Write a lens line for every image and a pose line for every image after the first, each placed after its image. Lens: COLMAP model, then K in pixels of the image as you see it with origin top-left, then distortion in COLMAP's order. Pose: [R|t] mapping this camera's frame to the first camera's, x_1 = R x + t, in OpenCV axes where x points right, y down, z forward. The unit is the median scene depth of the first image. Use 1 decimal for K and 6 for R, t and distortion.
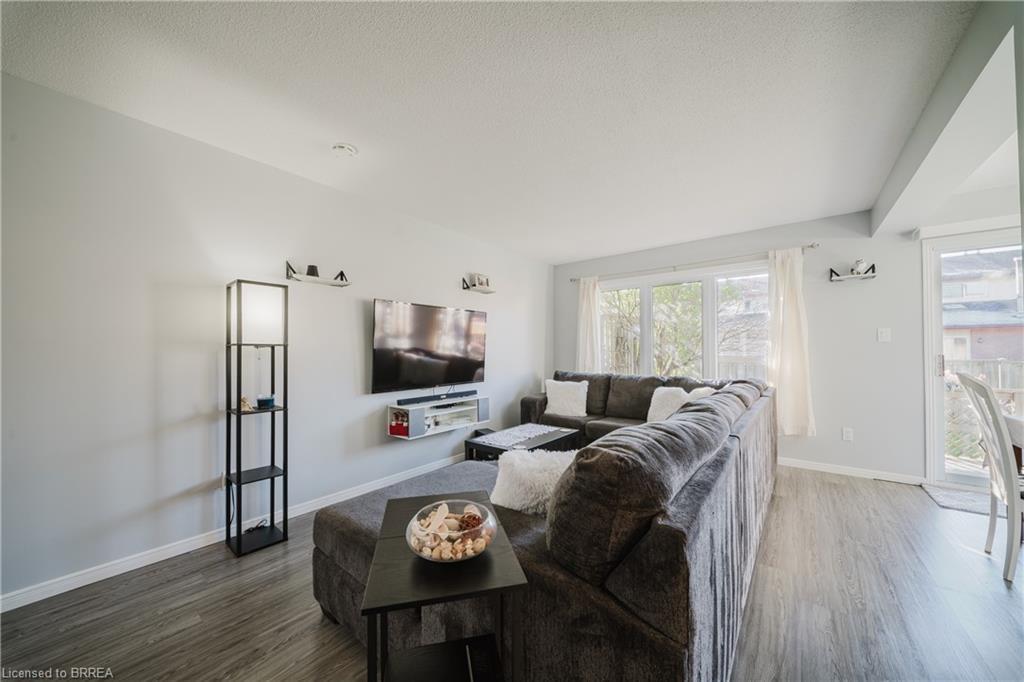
lens RADIAL K [[367.6, 0, 511.0], [0, 367.6, 348.8], [0, 0, 1]] dist [0.006534, -0.000238]
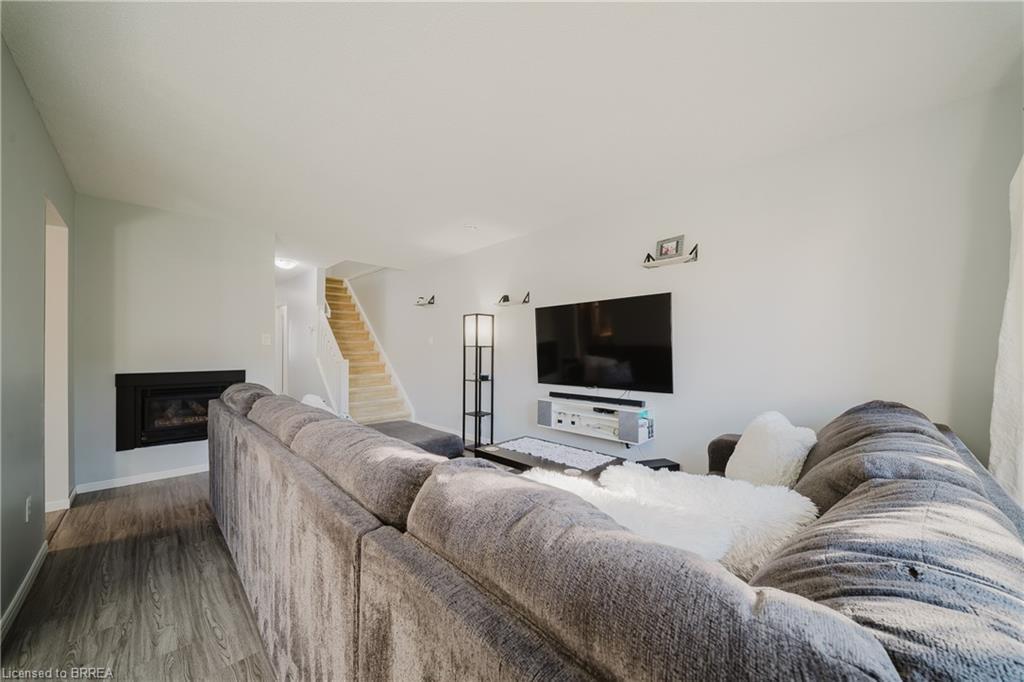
lens RADIAL K [[367.6, 0, 511.0], [0, 367.6, 348.8], [0, 0, 1]] dist [0.006534, -0.000238]
pose [[-0.130289, 0.002405, -0.991473, 0.840624], [0.010496, 0.999944, 0.001046, 0.000445], [0.991421, -0.010271, -0.130307, 1.011574]]
